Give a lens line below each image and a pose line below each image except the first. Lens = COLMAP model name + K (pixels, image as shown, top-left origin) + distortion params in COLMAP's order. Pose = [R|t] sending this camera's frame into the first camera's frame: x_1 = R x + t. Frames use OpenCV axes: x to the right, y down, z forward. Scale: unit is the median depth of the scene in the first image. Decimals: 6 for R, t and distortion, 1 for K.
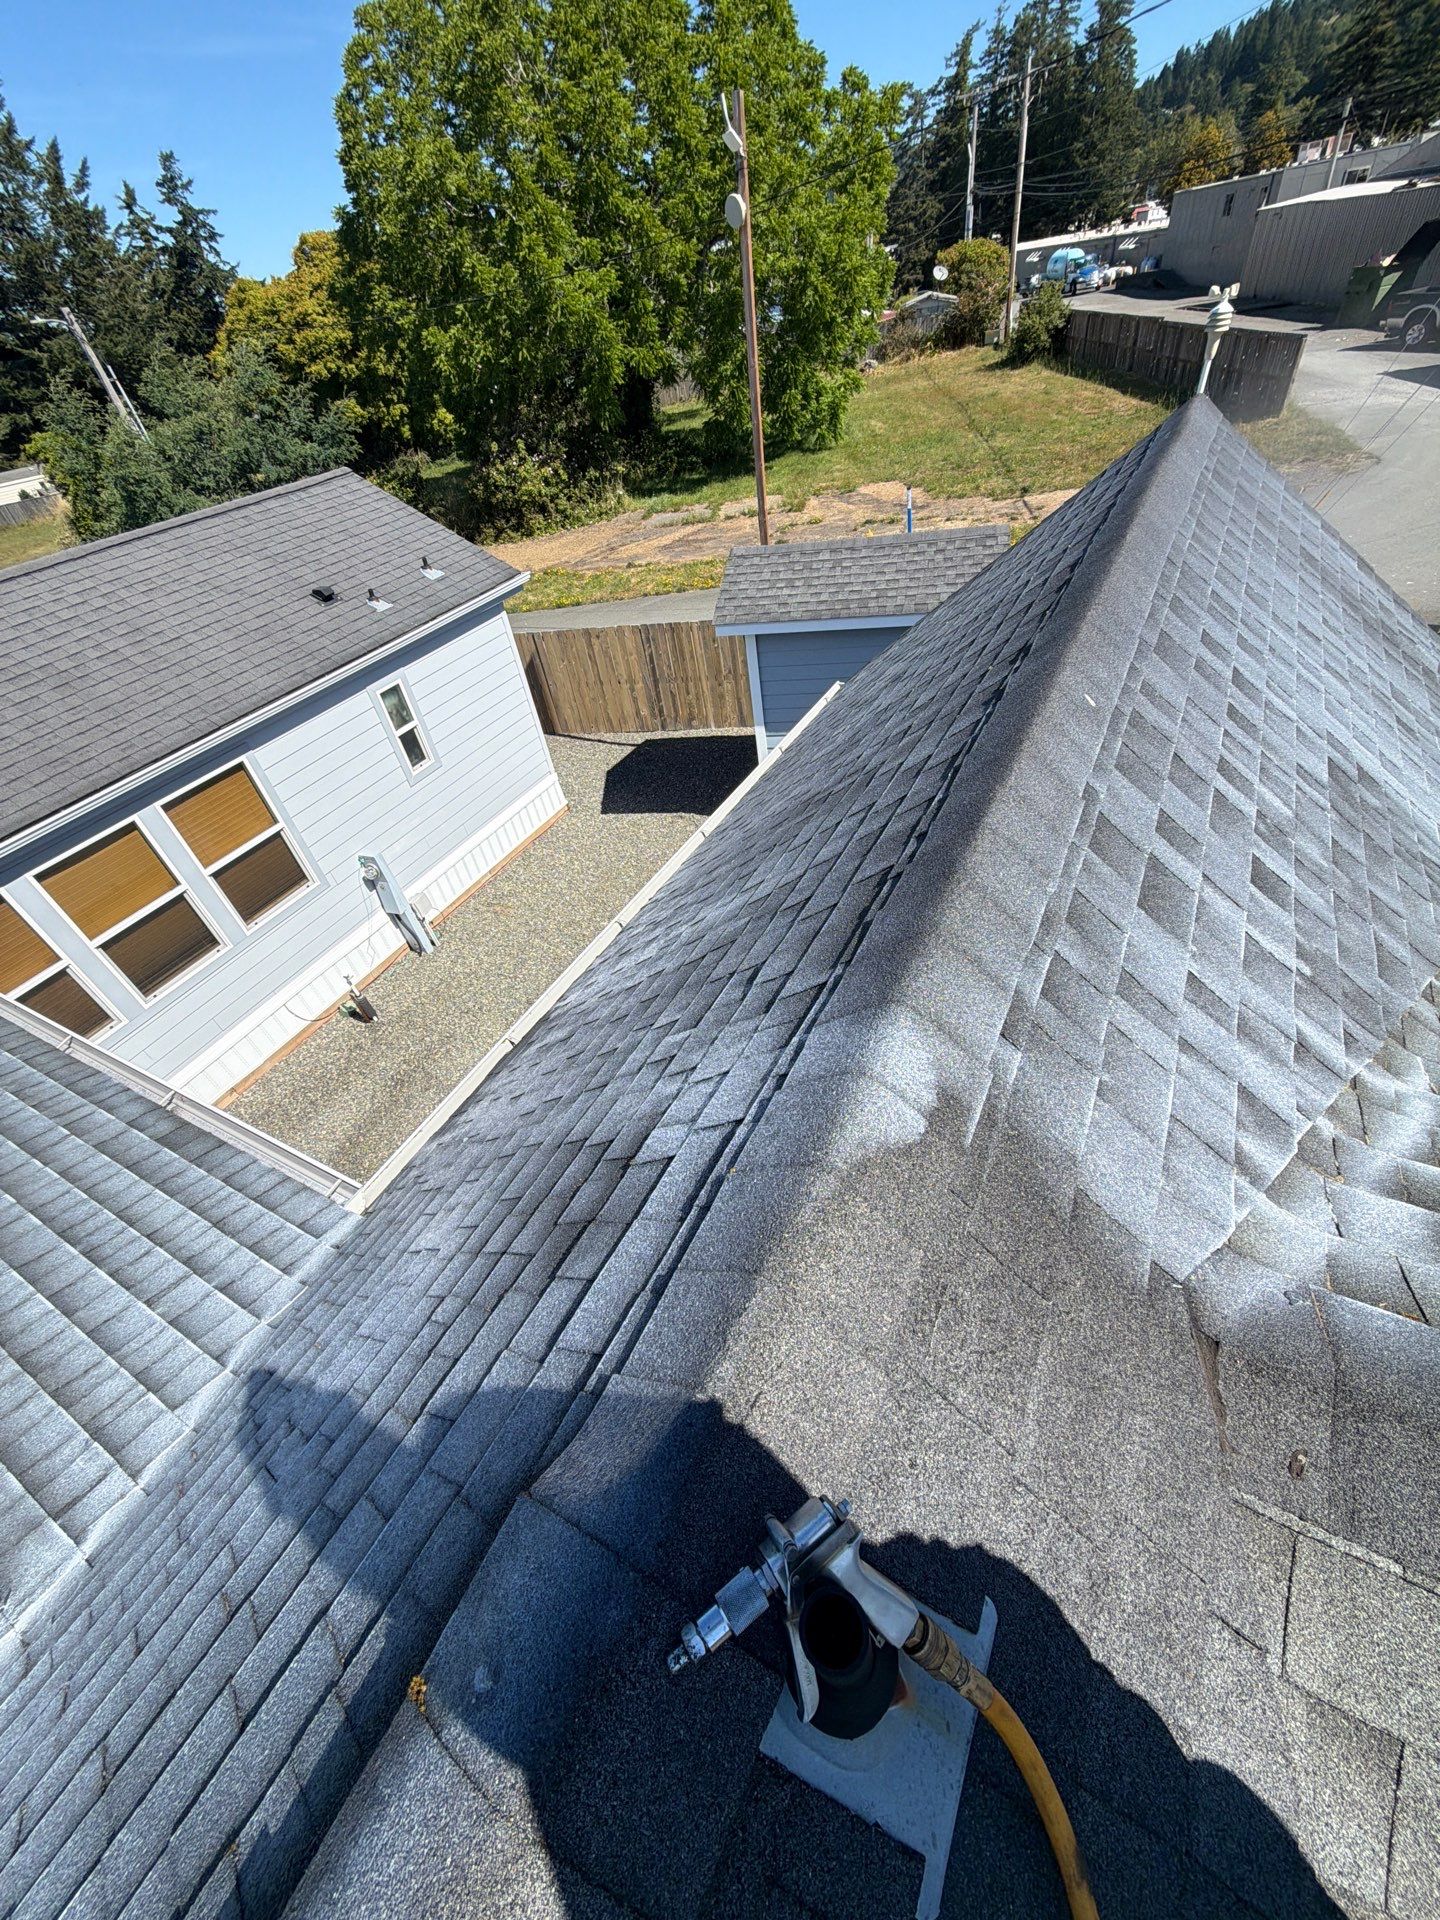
lens RADIAL K [[763.1, 0, 722.0], [0, 763.1, 957.6], [0, 0, 1]] dist [0.001073, 0.000405]
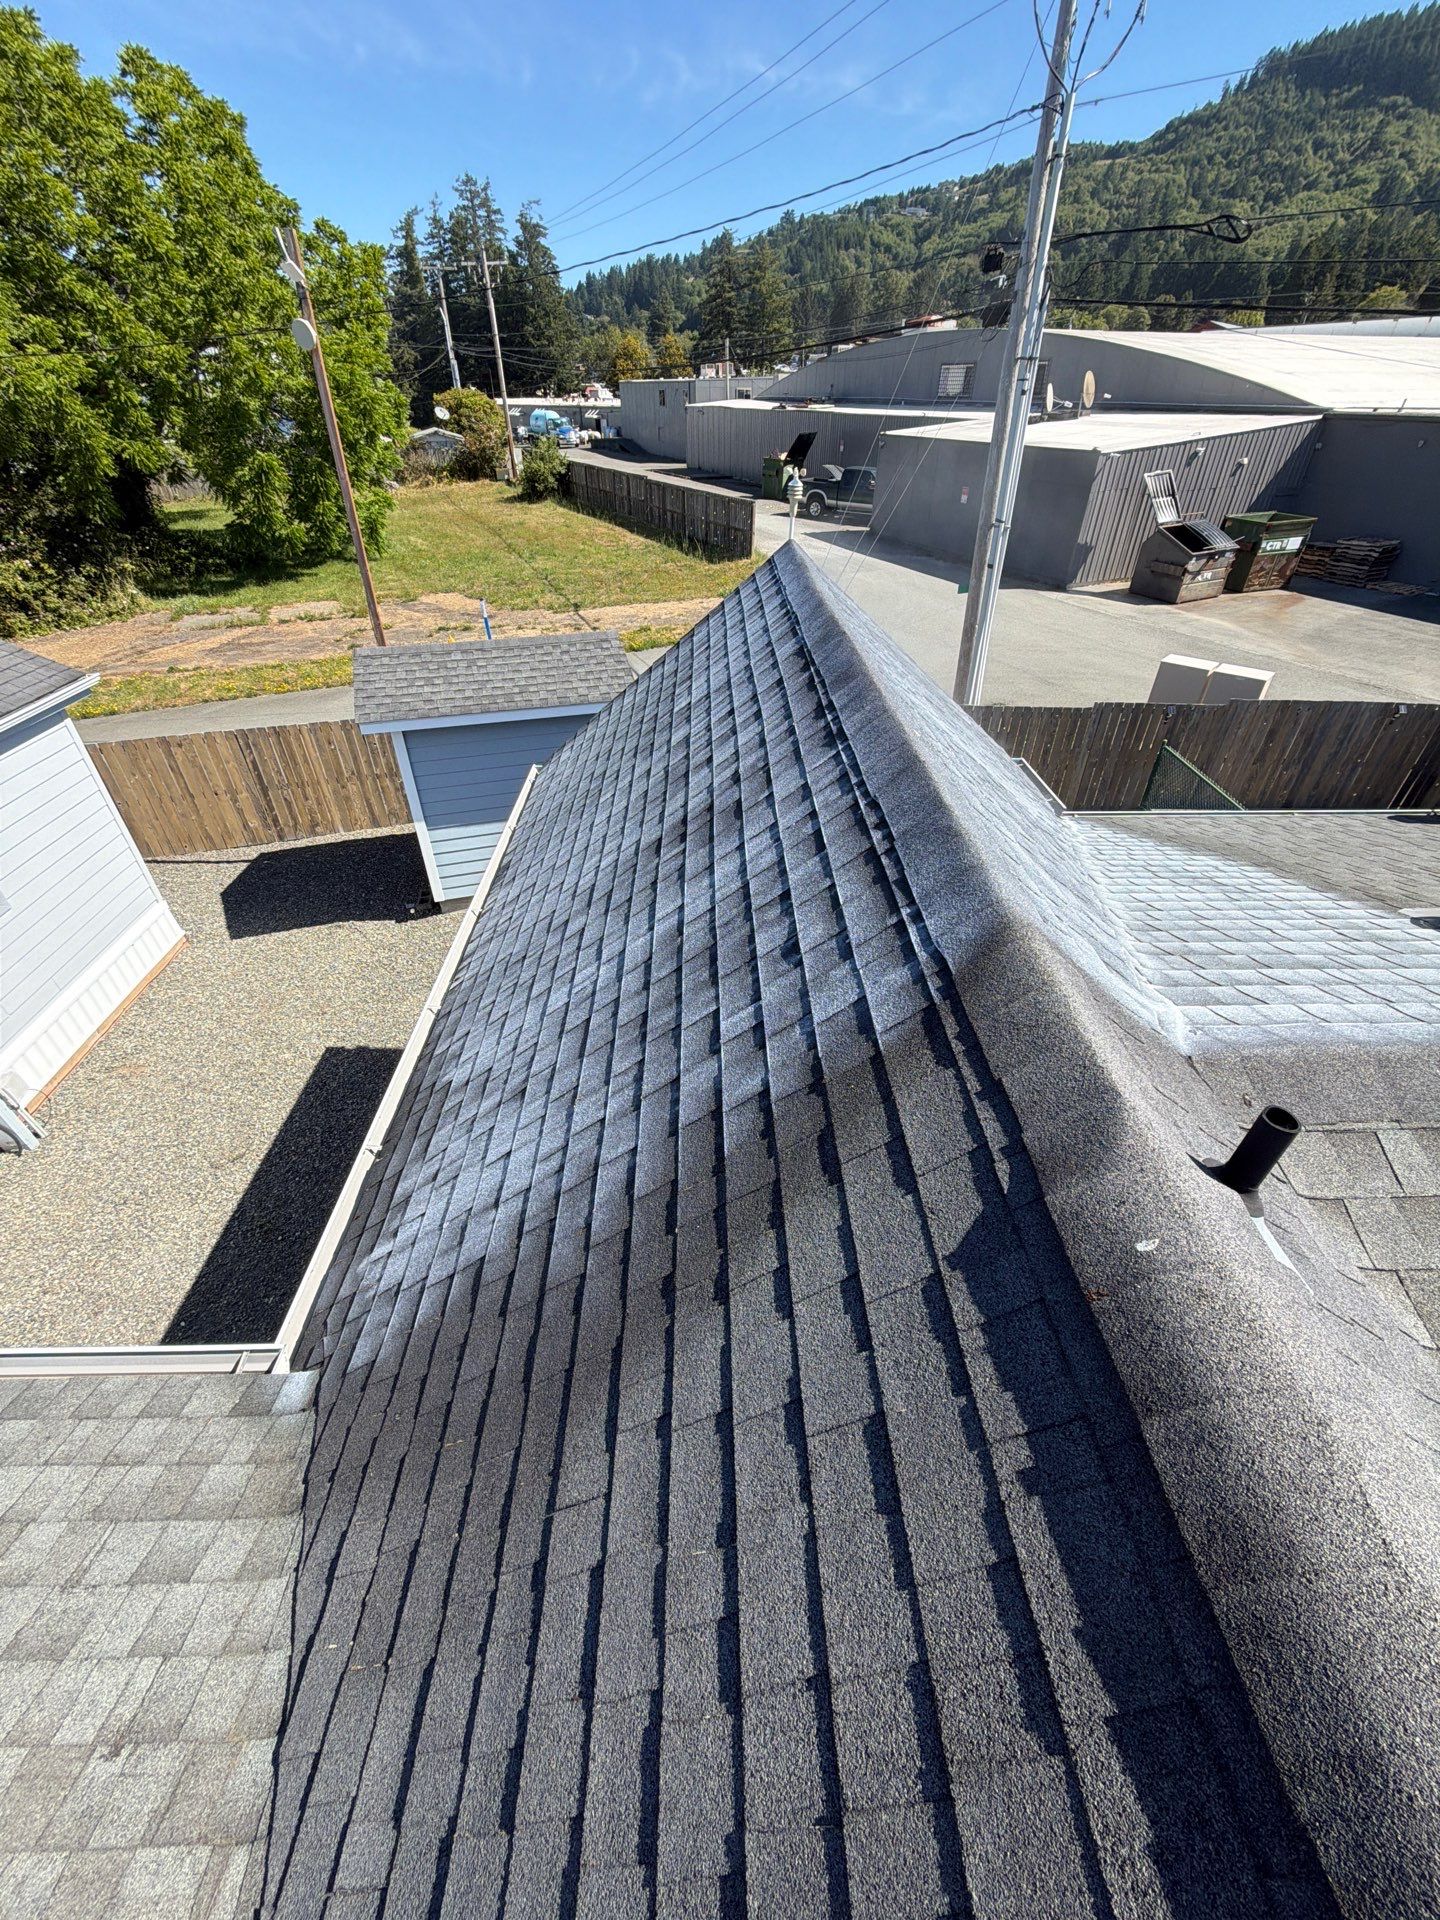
lens RADIAL K [[763.1, 0, 718.7], [0, 763.1, 957.7], [0, 0, 1]] dist [0.001073, 0.000405]
pose [[0.862817, -0.183577, 0.471005, -0.046794], [0.236792, 0.969961, -0.055724, 0.005726], [-0.446627, 0.159610, 0.880369, -0.004229]]
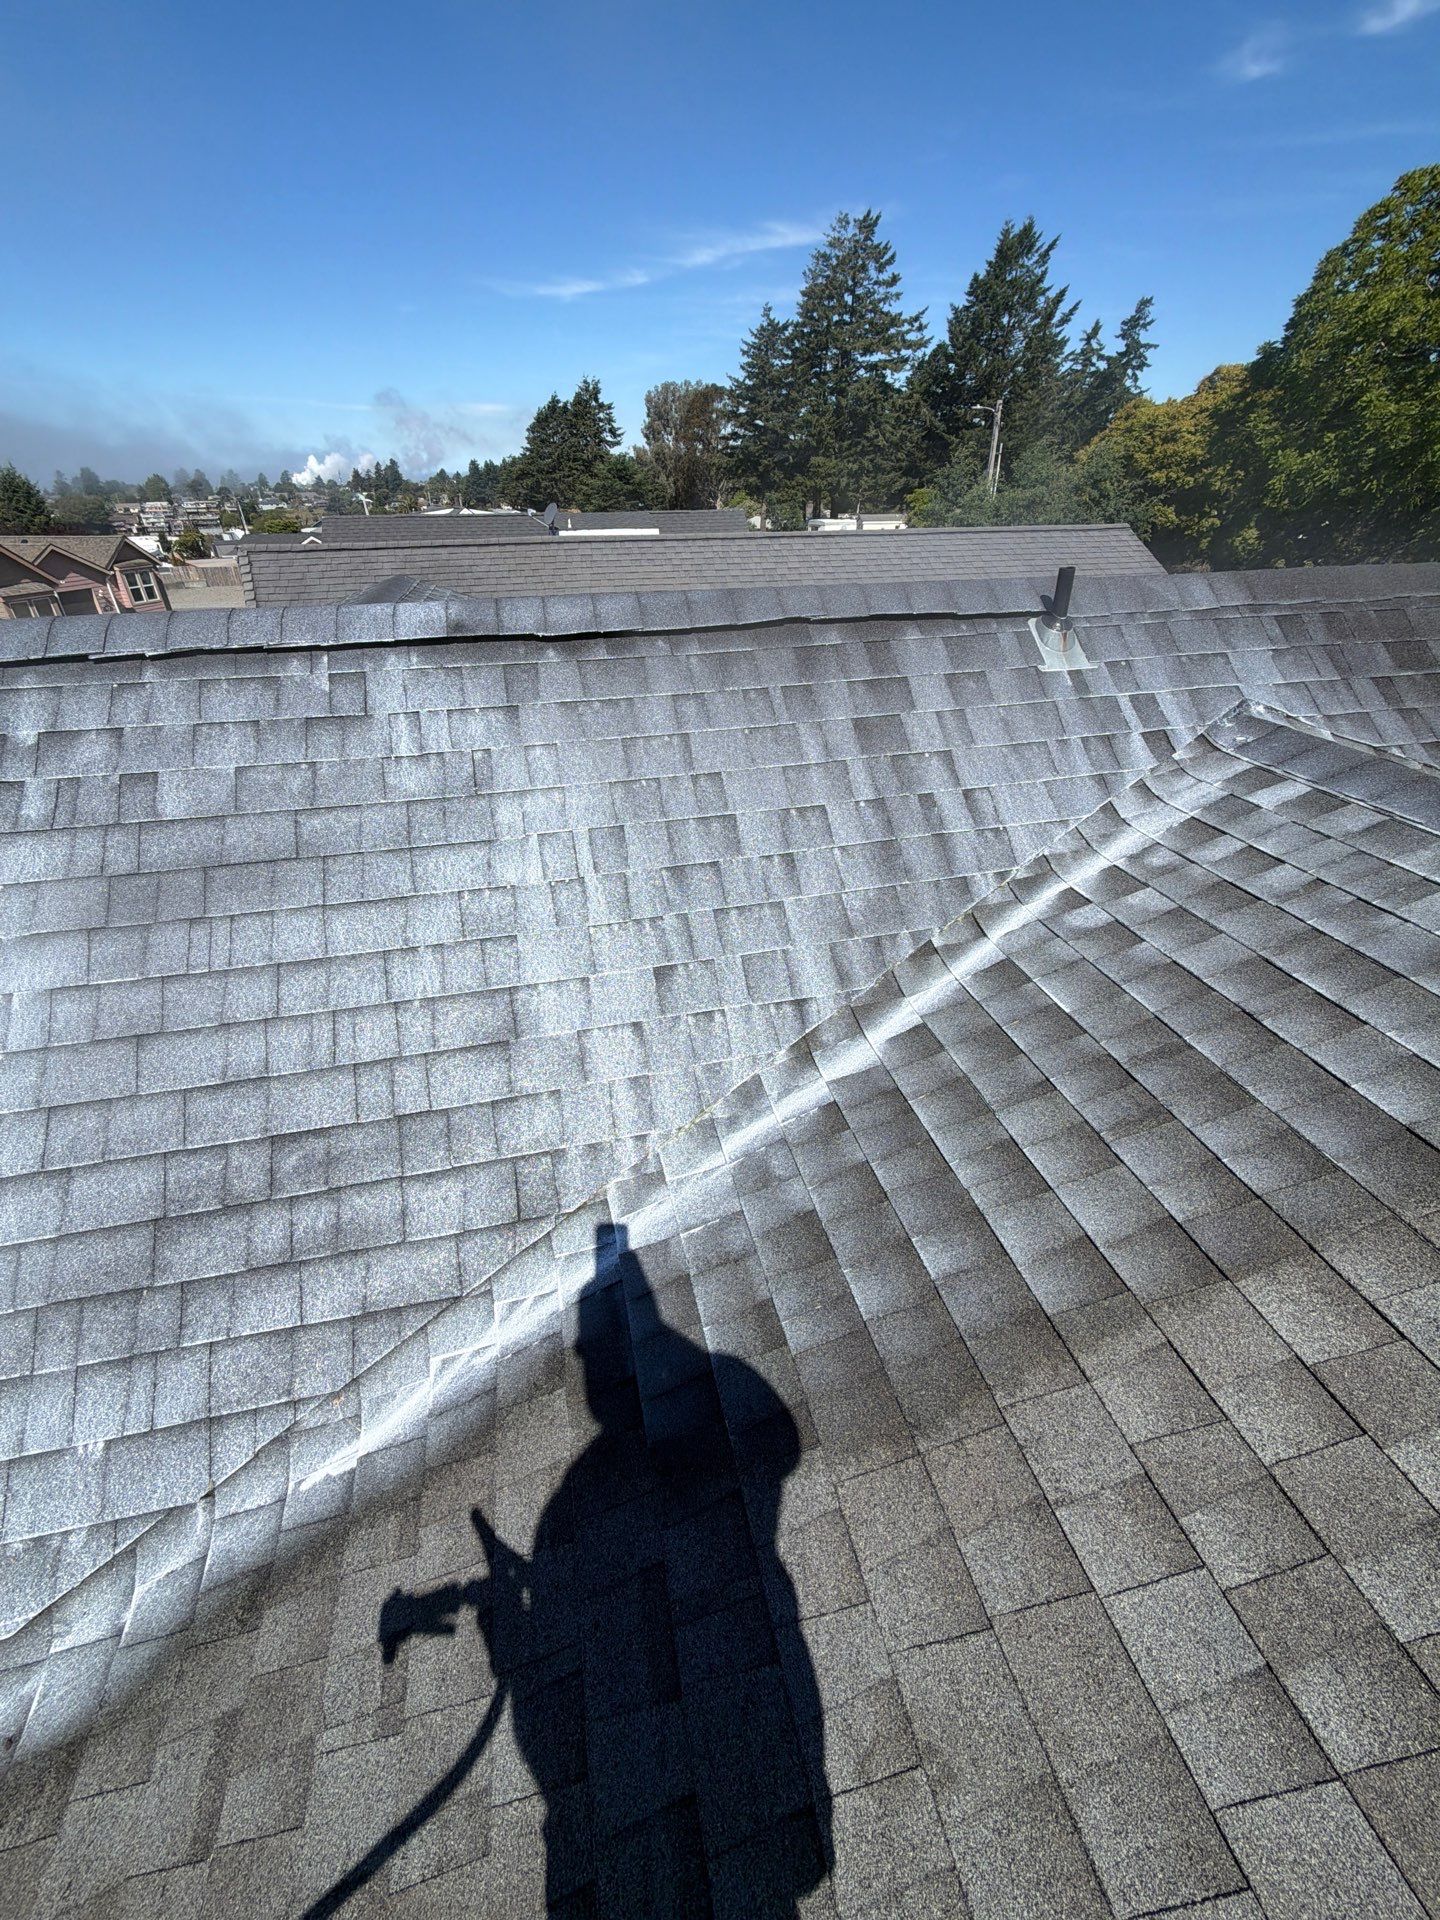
lens RADIAL K [[763.1, 0, 718.5], [0, 763.1, 960.1], [0, 0, 1]] dist [0.001073, 0.000405]
pose [[0.648298, 0.509220, -0.566043, 0.062096], [-0.562205, 0.821507, 0.095137, 0.088383], [0.513454, 0.256555, 0.818868, -0.078600]]
